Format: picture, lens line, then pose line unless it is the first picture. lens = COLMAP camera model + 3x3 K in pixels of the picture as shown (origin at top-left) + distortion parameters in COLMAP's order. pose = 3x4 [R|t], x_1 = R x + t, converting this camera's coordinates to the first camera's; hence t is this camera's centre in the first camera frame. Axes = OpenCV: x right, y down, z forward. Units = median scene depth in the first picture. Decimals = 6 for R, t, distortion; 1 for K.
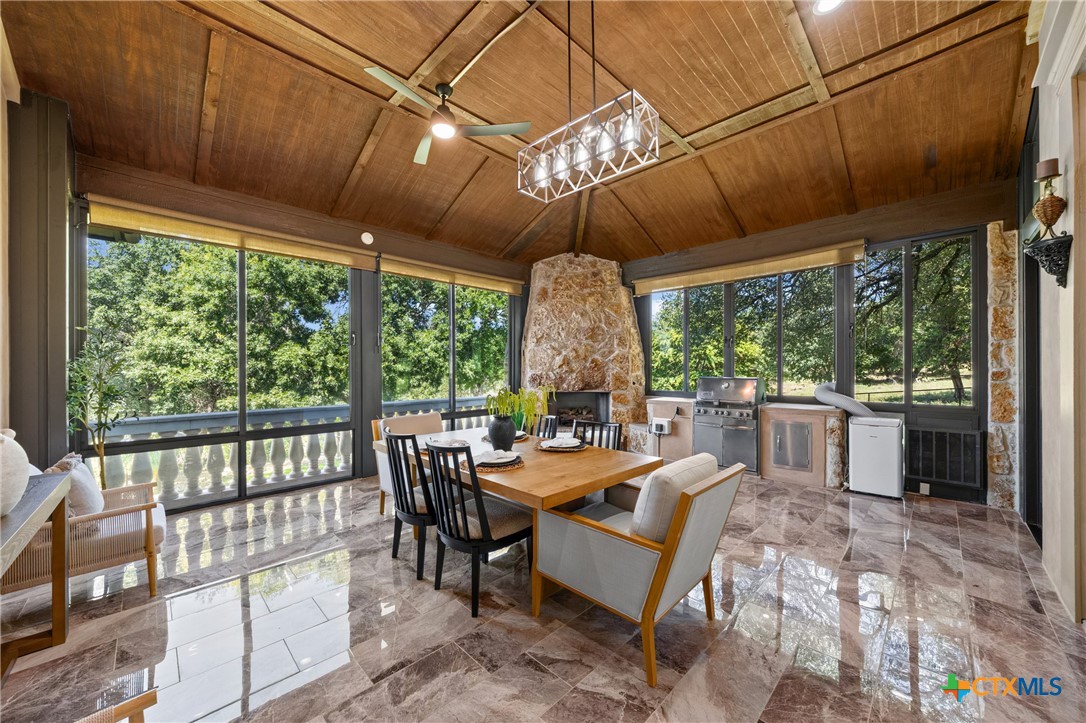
lens RADIAL K [[394.9, 0, 535.8], [0, 394.9, 367.9], [0, 0, 1]] dist [-0.000746, -0.000843]
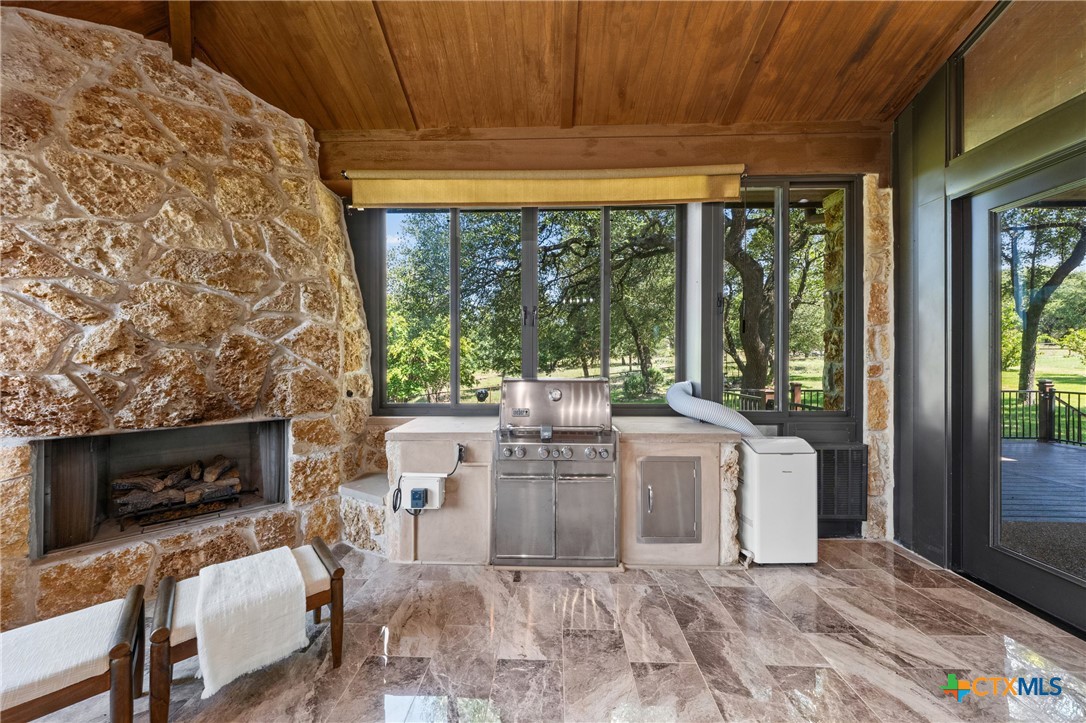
lens RADIAL K [[370.9, 0, 541.7], [0, 370.9, 361.0], [0, 0, 1]] dist [-0.004319, 0.000401]
pose [[0.718234, -0.000468, 0.695801, 0.109059], [-0.000902, 0.999998, 0.001603, -0.000342], [-0.695801, -0.001779, 0.718233, 0.535876]]
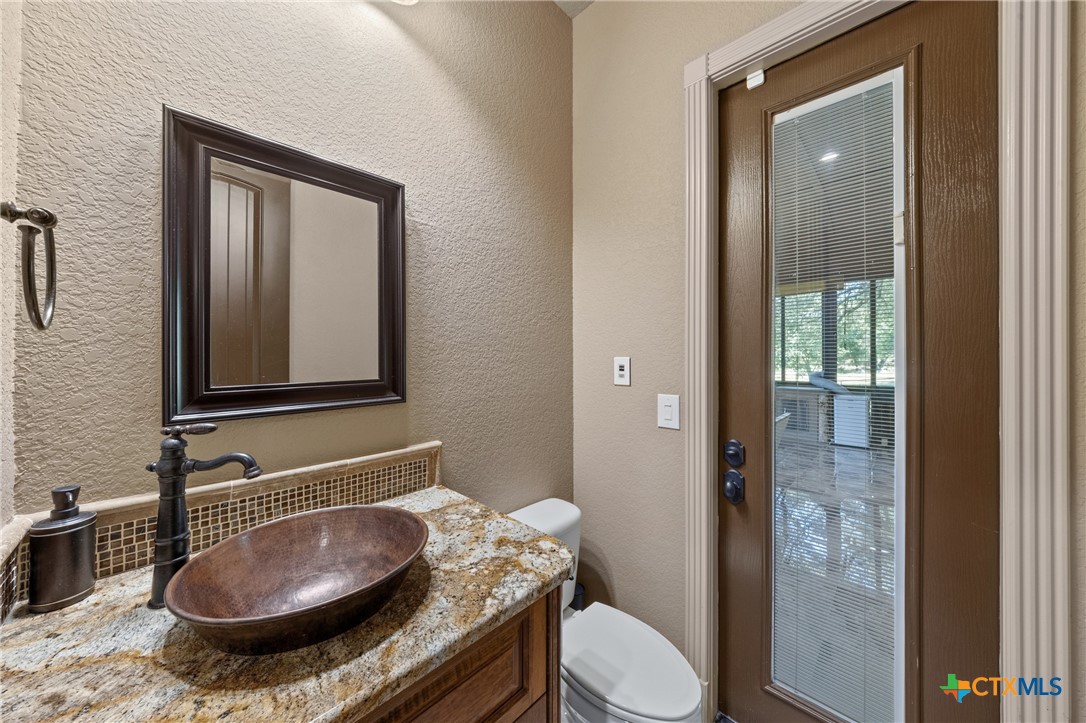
lens RADIAL K [[370.9, 0, 547.0], [0, 370.9, 358.5], [0, 0, 1]] dist [-0.004319, 0.000401]
pose [[0.999515, -0.000427, 0.031142, -0.219813], [0.000437, 1.000000, -0.000308, -0.007490], [-0.031142, 0.000322, 0.999515, -0.239806]]
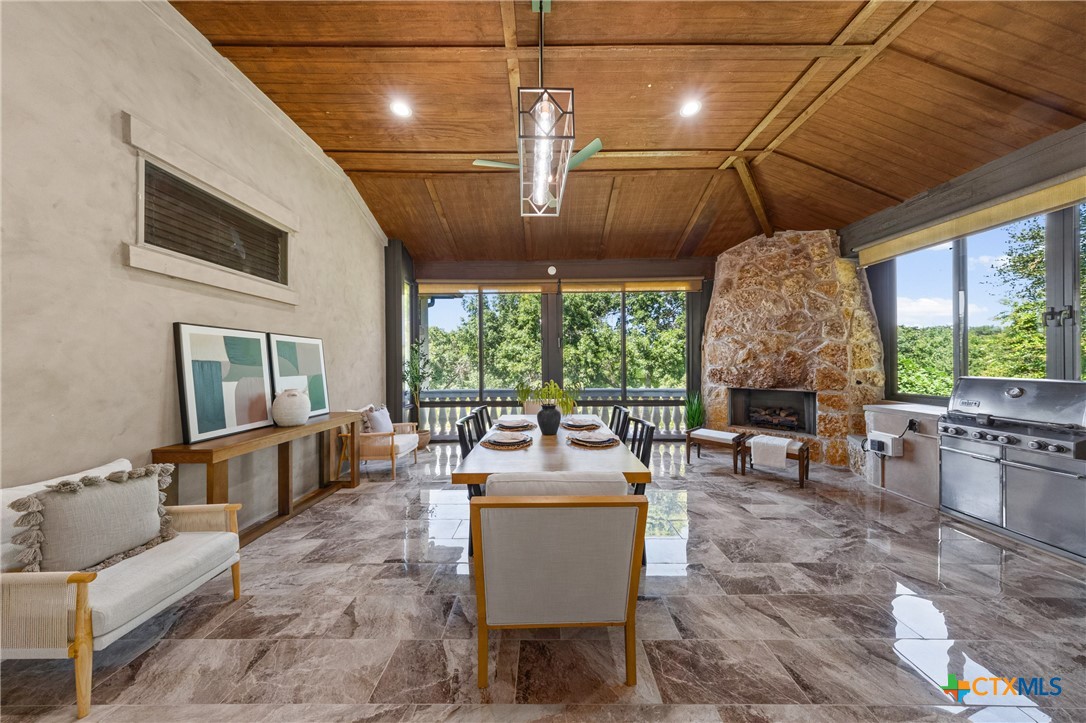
lens RADIAL K [[319.3, 0, 542.4], [0, 319.3, 361.2], [0, 0, 1]] dist [-0.001922, -0.000376]
pose [[0.712739, -0.006326, -0.701401, 0.249144], [0.005969, 0.999978, -0.002953, -0.003911], [0.701404, -0.002082, 0.712761, 0.136117]]
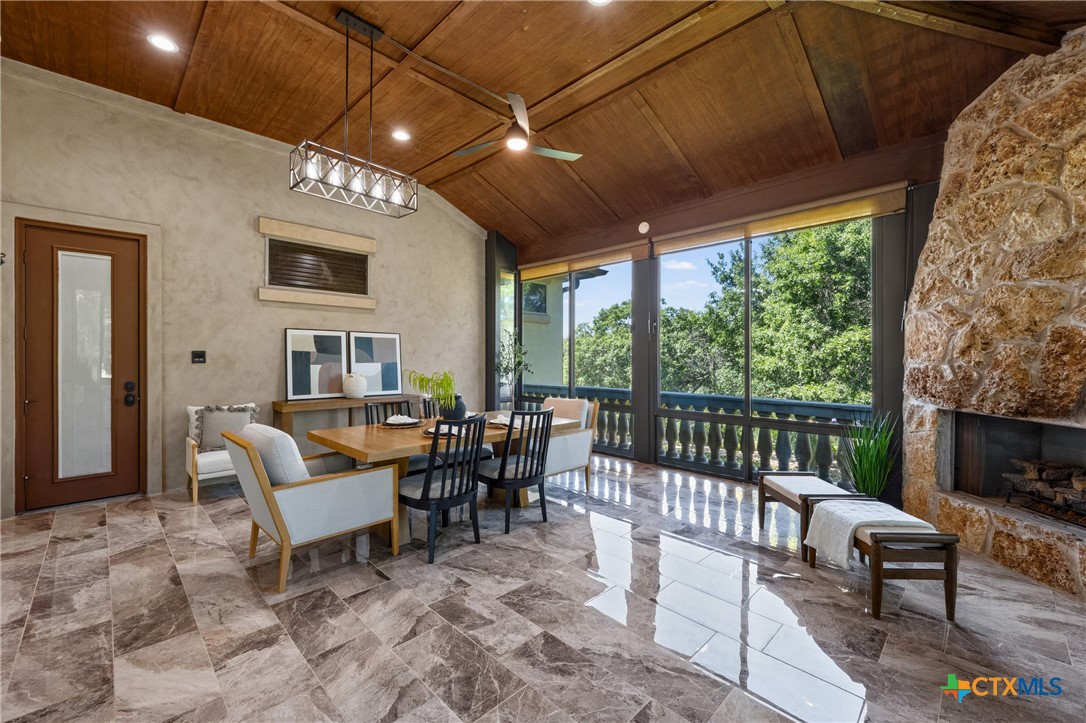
lens RADIAL K [[442.4, 0, 538.9], [0, 442.4, 357.0], [0, 0, 1]] dist [0.001787, -0.002198]
pose [[0.010102, 0.001098, -0.999948, 0.528307], [-0.000905, 0.999999, 0.001089, 0.001644], [0.999949, 0.000894, 0.010103, 0.543049]]
